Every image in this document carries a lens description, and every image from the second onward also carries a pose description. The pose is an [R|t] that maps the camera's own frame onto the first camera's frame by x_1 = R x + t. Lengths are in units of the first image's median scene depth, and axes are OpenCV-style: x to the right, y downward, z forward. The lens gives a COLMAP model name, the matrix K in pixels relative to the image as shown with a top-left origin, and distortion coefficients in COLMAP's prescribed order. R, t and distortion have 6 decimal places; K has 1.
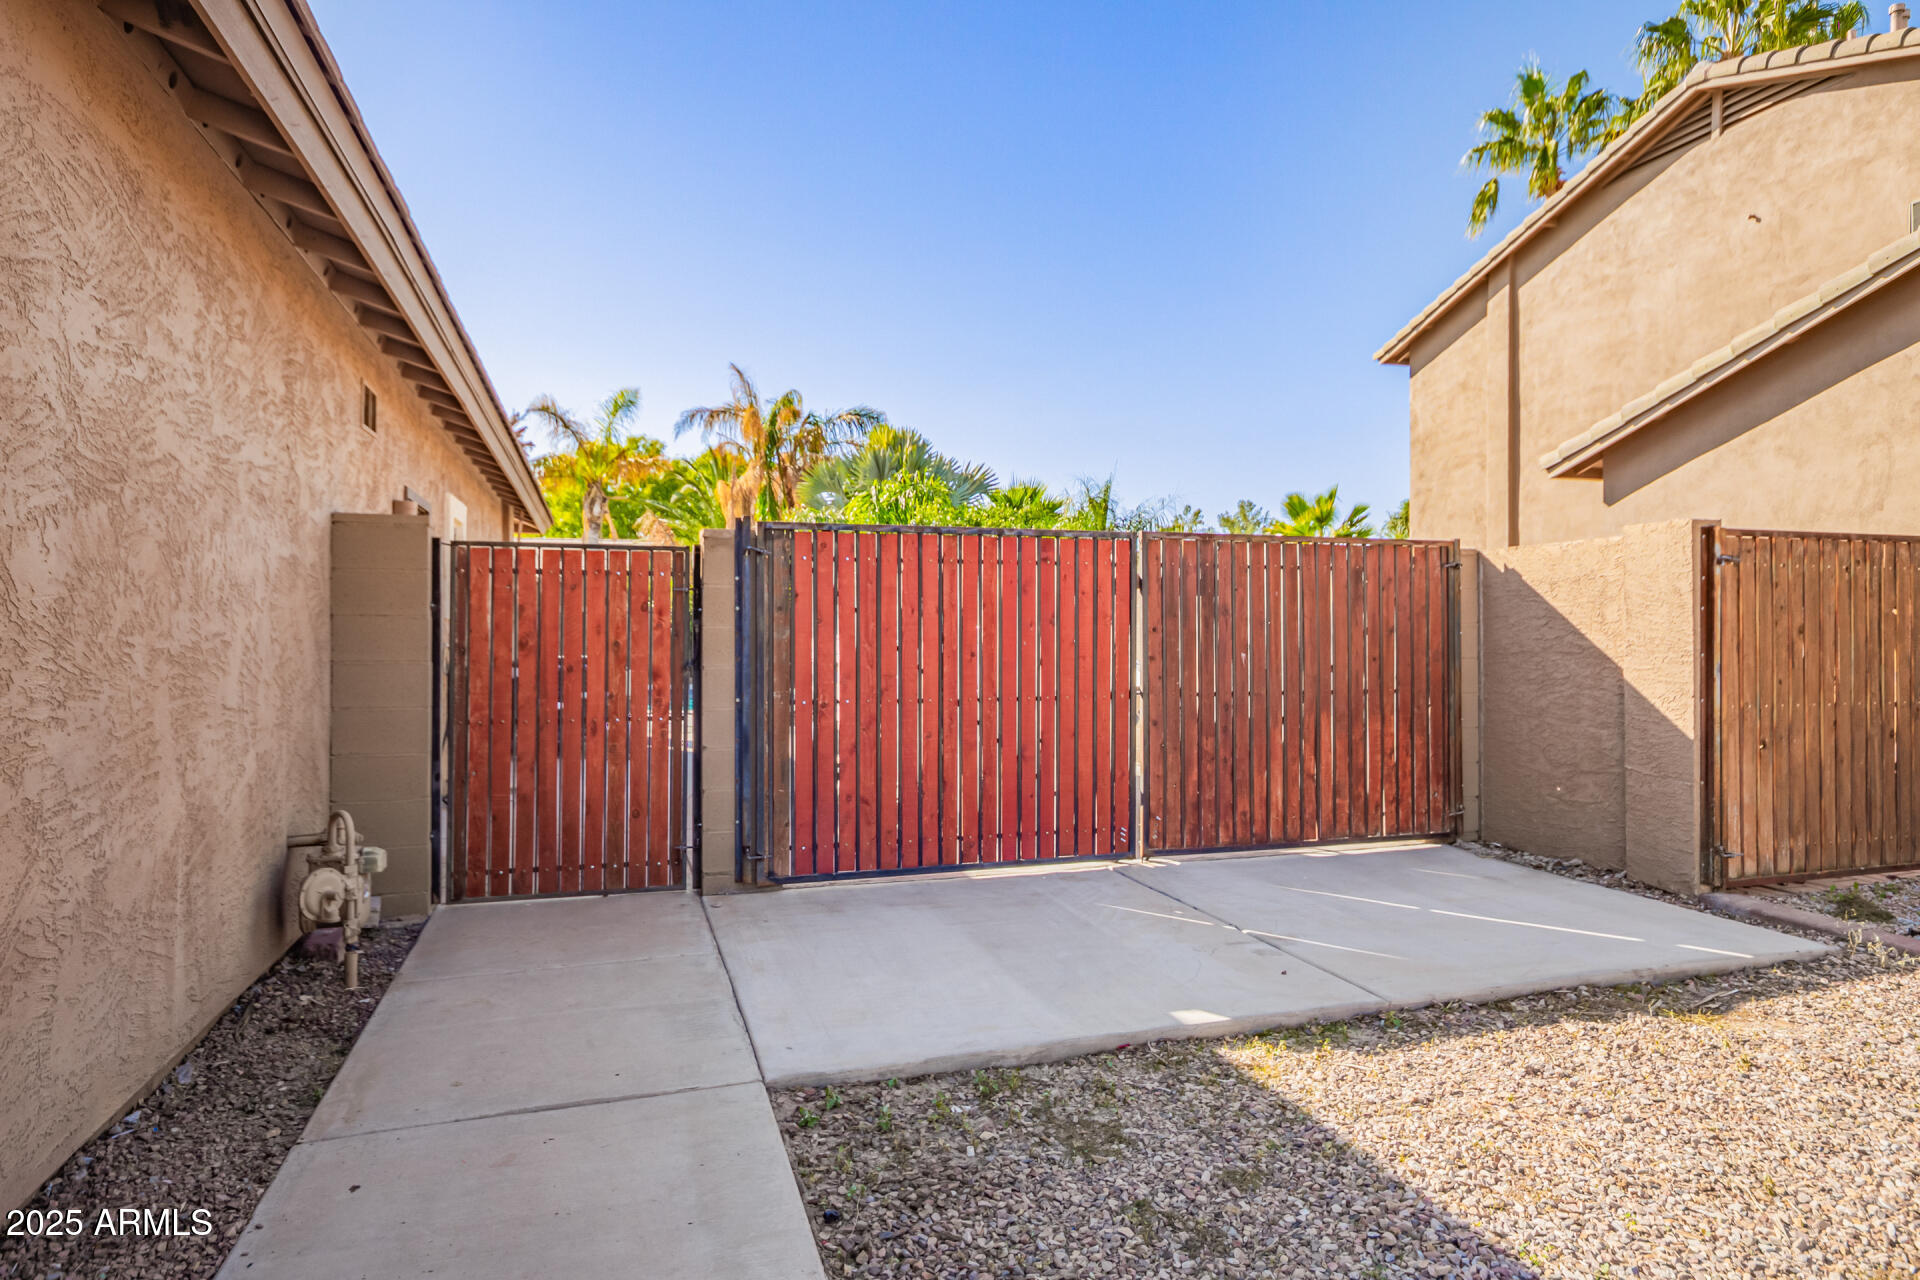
lens RADIAL K [[1102.0, 0, 960.3], [0, 1102.0, 633.1], [0, 0, 1]] dist [0.000702, 0.000006]
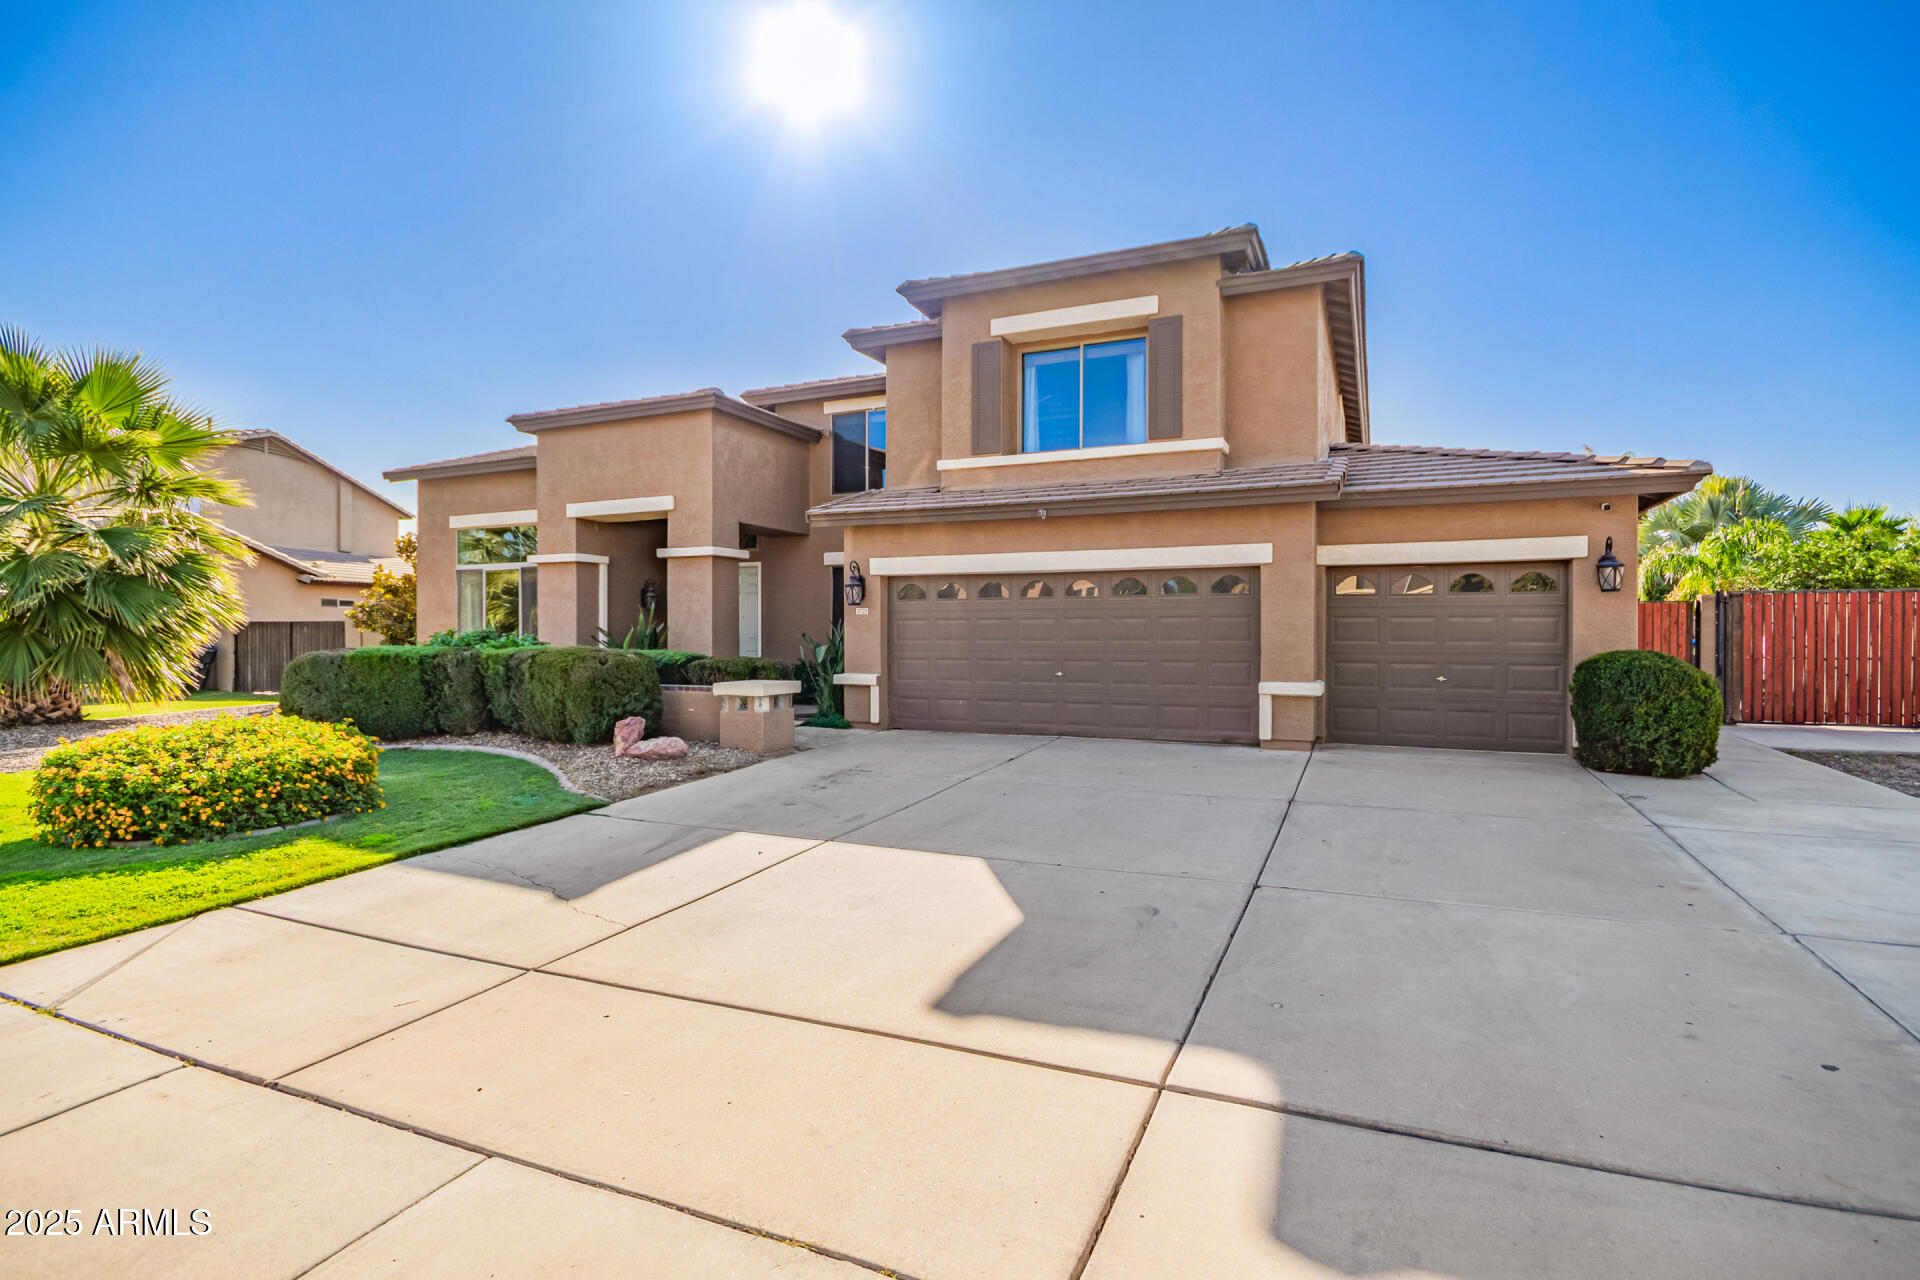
lens RADIAL K [[885.5, 0, 976.2], [0, 885.5, 641.2], [0, 0, 1]] dist [-0.005139, -0.000810]
pose [[0.745847, 0.006624, -0.666084, -0.105387], [0.001942, 0.999925, 0.012118, -0.006270], [0.666114, -0.010332, 0.745778, -1.745132]]
